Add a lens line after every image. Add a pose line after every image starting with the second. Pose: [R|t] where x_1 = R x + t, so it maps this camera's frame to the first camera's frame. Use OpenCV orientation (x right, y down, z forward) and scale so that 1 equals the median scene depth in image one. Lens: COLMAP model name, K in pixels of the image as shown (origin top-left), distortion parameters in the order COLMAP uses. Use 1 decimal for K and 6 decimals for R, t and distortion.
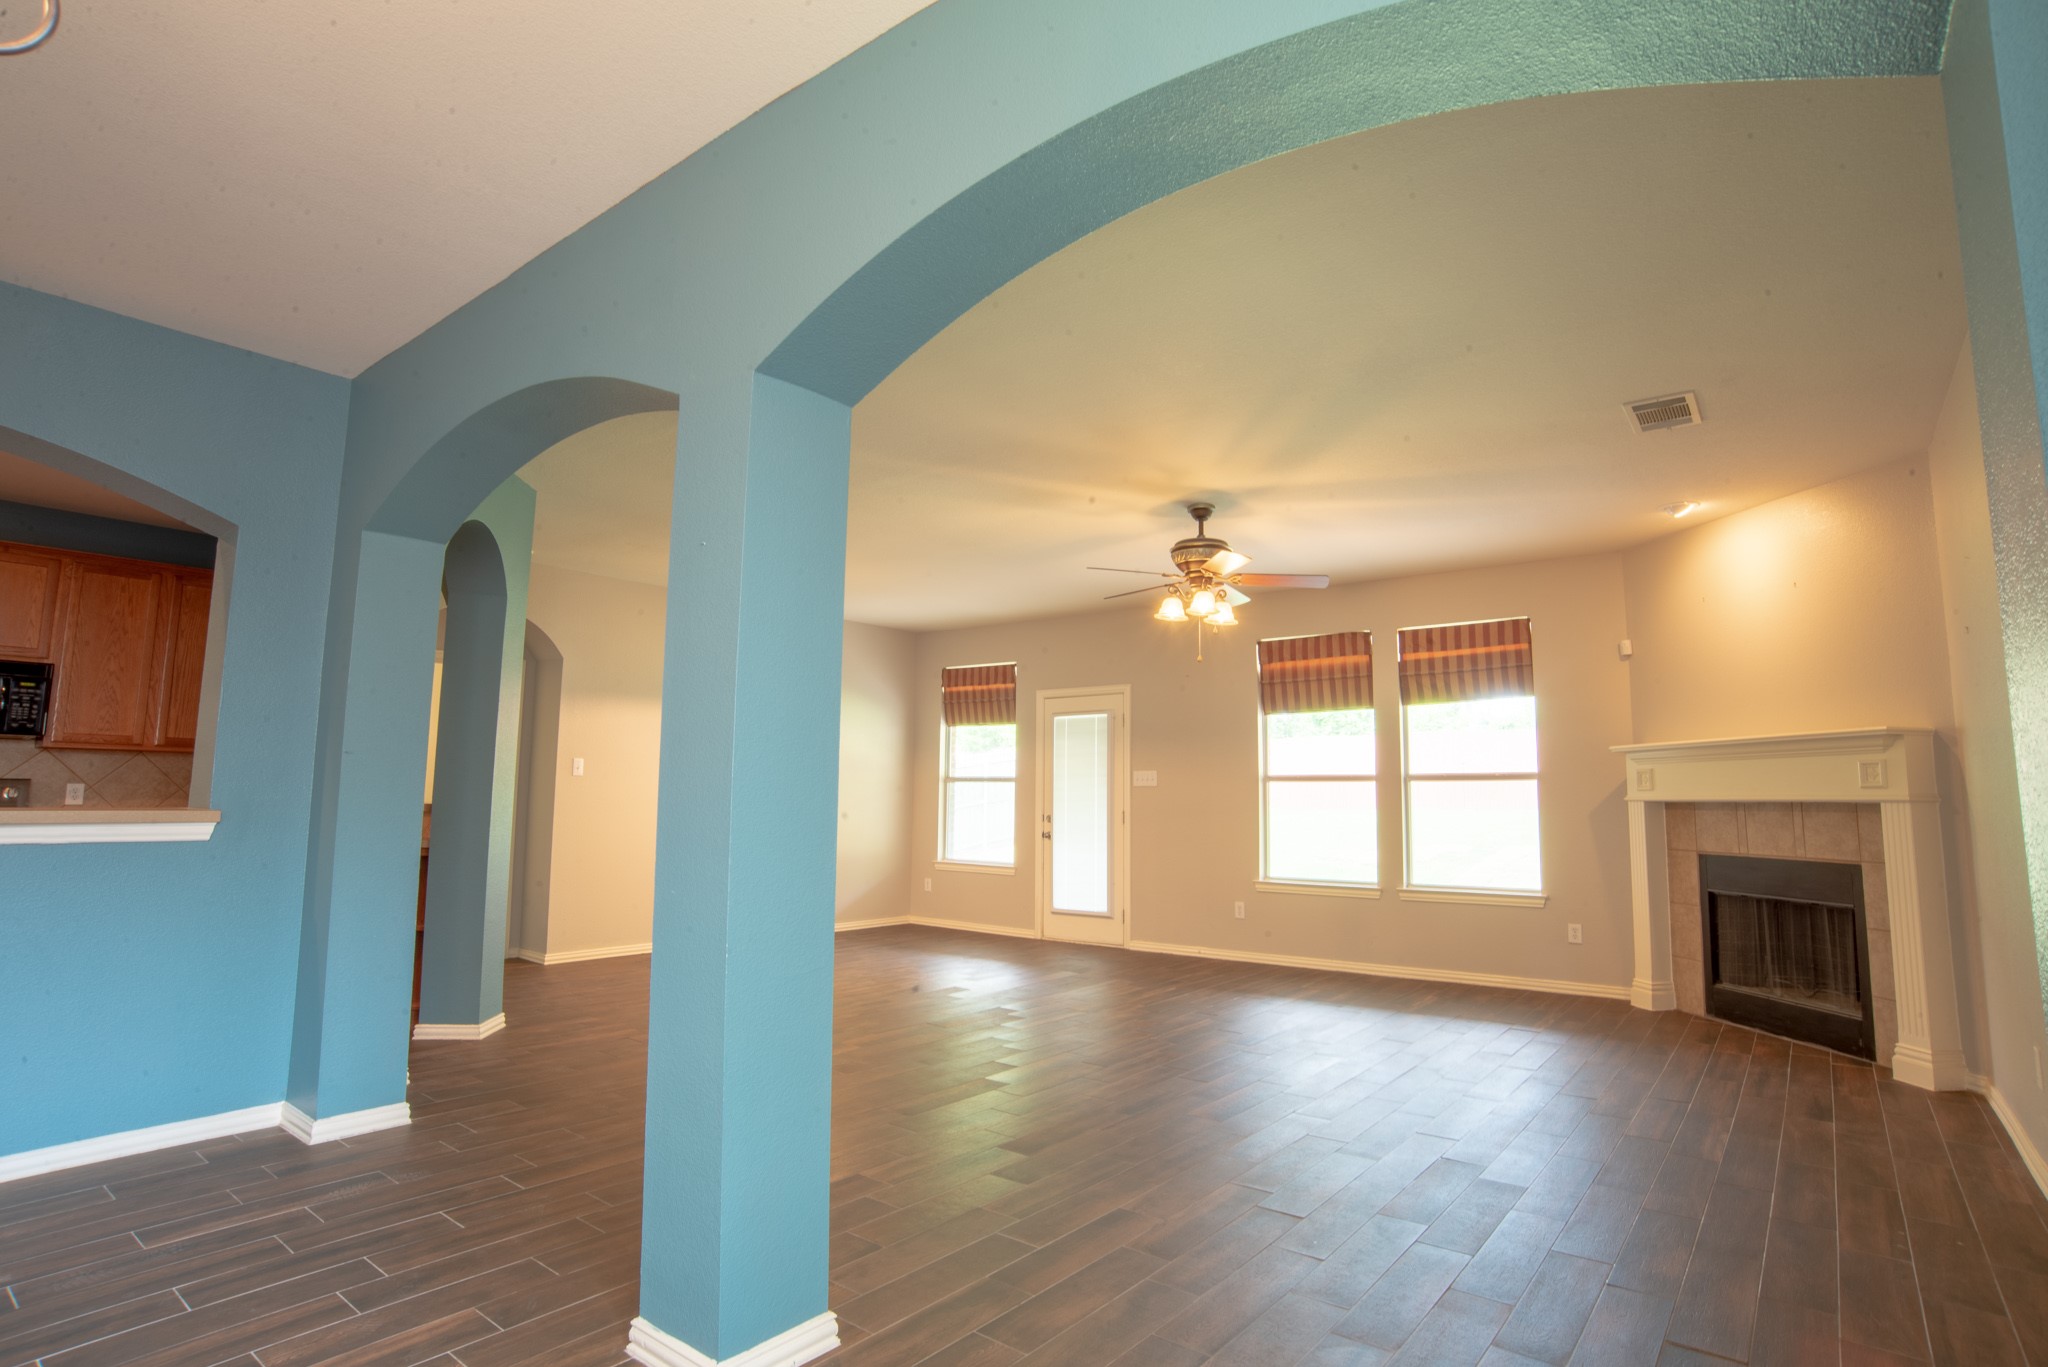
lens RADIAL K [[1048.6, 0, 1024.3], [0, 1048.6, 672.3], [0, 0, 1]] dist [-0.081852, 0.033207]
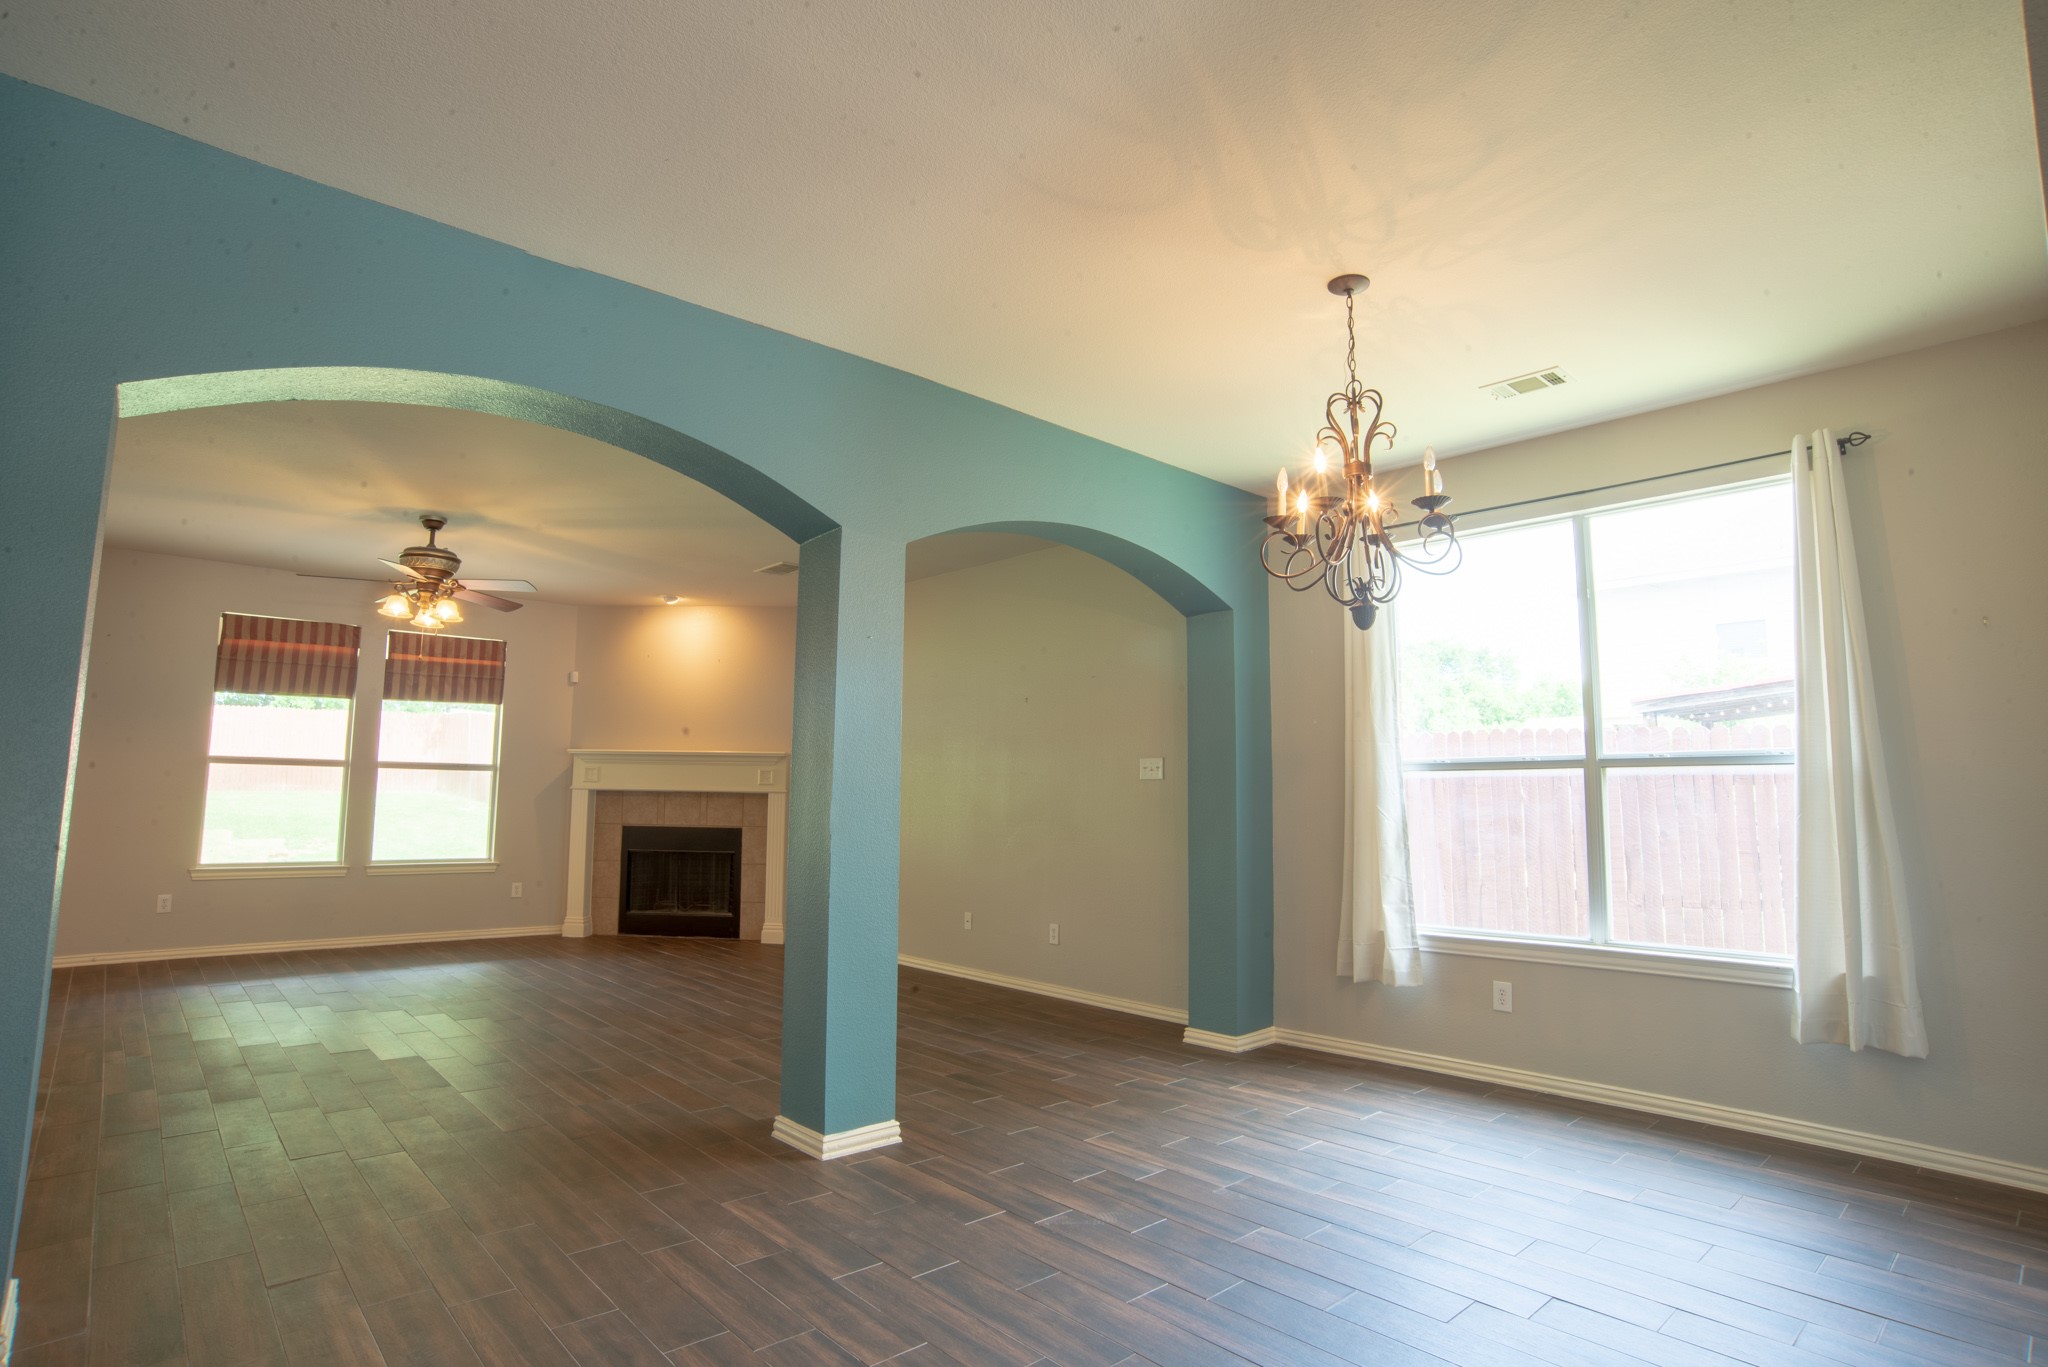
lens RADIAL K [[1048.6, 0, 1011.2], [0, 1048.6, 672.3], [0, 0, 1]] dist [-0.081852, 0.033207]
pose [[0.171341, 0.105783, 0.979516, -0.814353], [-0.126921, 0.988305, -0.084530, 0.014867], [-0.977002, -0.109837, 0.182763, 0.214933]]
